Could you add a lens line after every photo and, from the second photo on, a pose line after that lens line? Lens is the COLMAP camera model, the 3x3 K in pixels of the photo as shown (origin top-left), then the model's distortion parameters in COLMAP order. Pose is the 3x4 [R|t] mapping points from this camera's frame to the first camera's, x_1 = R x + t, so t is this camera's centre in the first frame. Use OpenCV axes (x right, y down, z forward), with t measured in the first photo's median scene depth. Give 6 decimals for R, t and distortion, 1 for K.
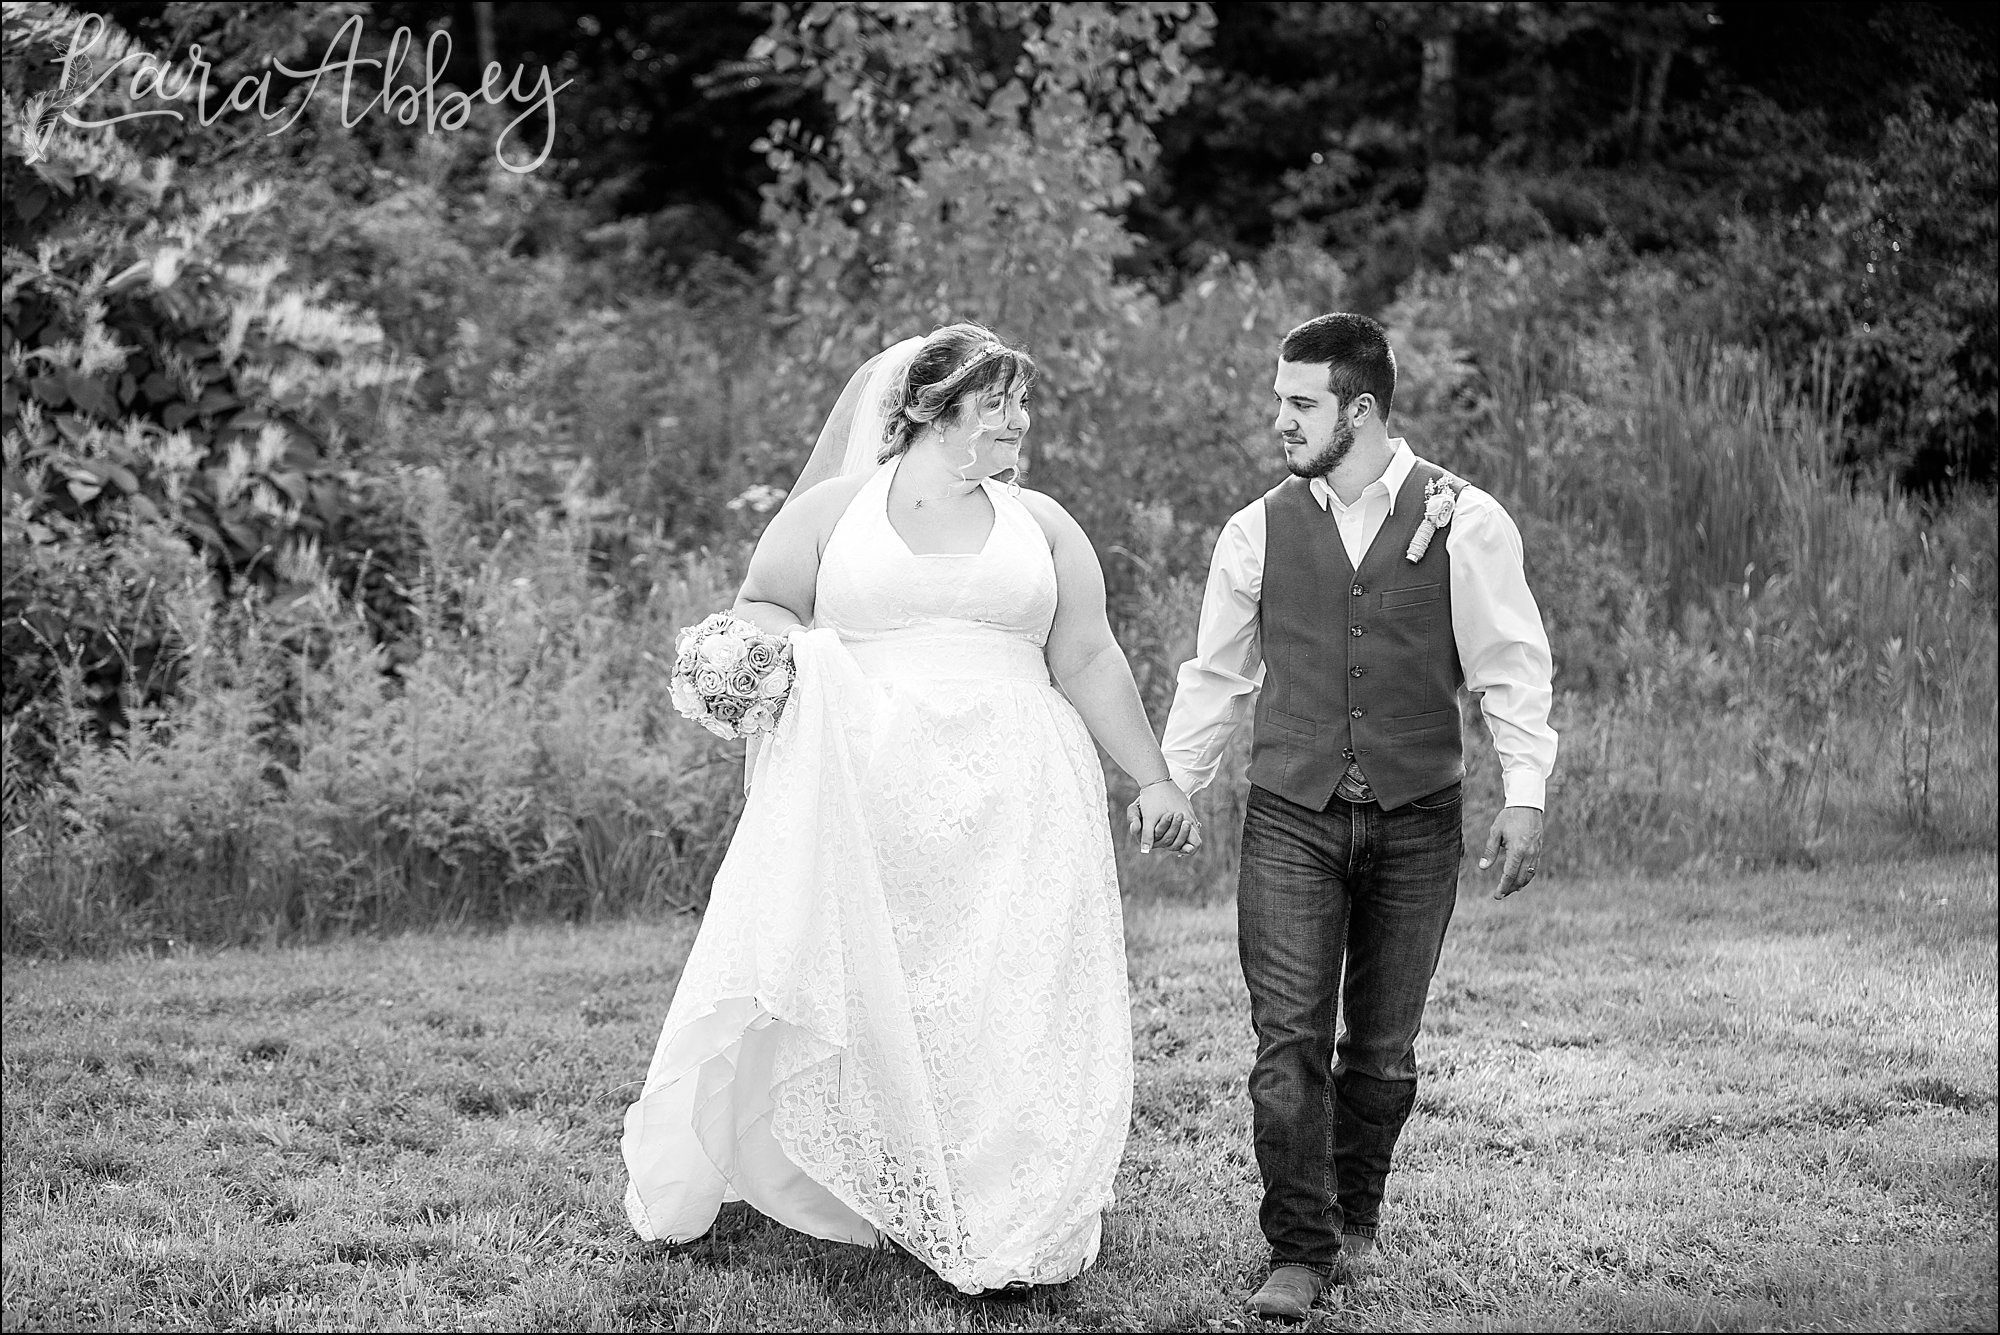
lens RADIAL K [[4212.9, 0, 1000.0], [0, 4212.9, 667.5], [0, 0, 1]] dist [-0.265085, 0.036581]
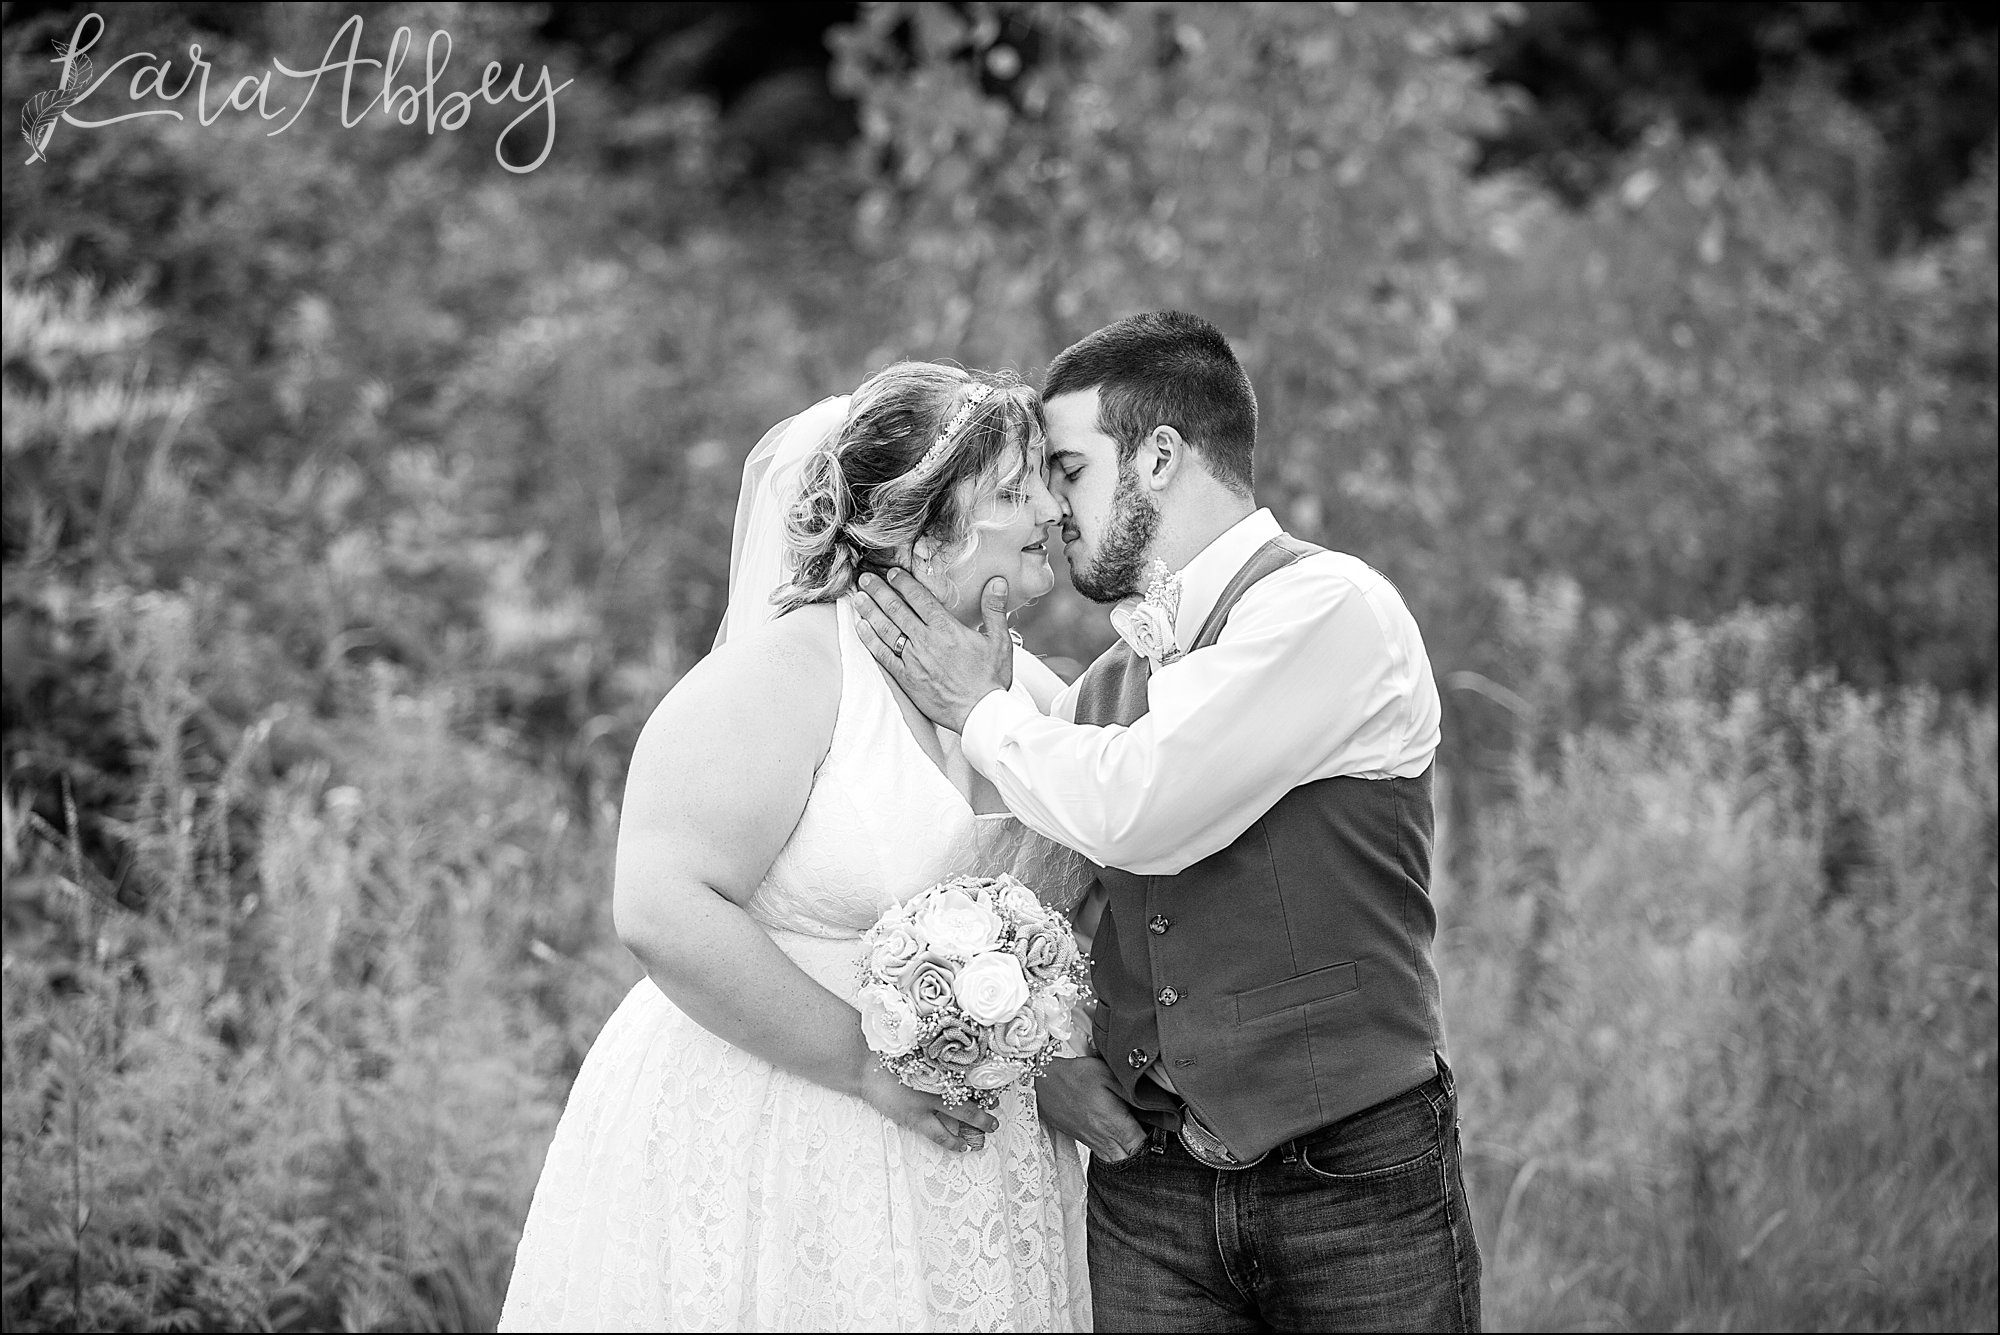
lens RADIAL K [[6394.8, 0, 1000.0], [0, 6394.8, 667.5], [0, 0, 1]] dist [-0.017331, 1.277685]
pose [[0.997374, -0.041436, -0.059395, 0.013684], [0.040516, 0.999041, -0.016606, -0.015206], [0.060026, 0.014156, 0.998096, 0.148210]]
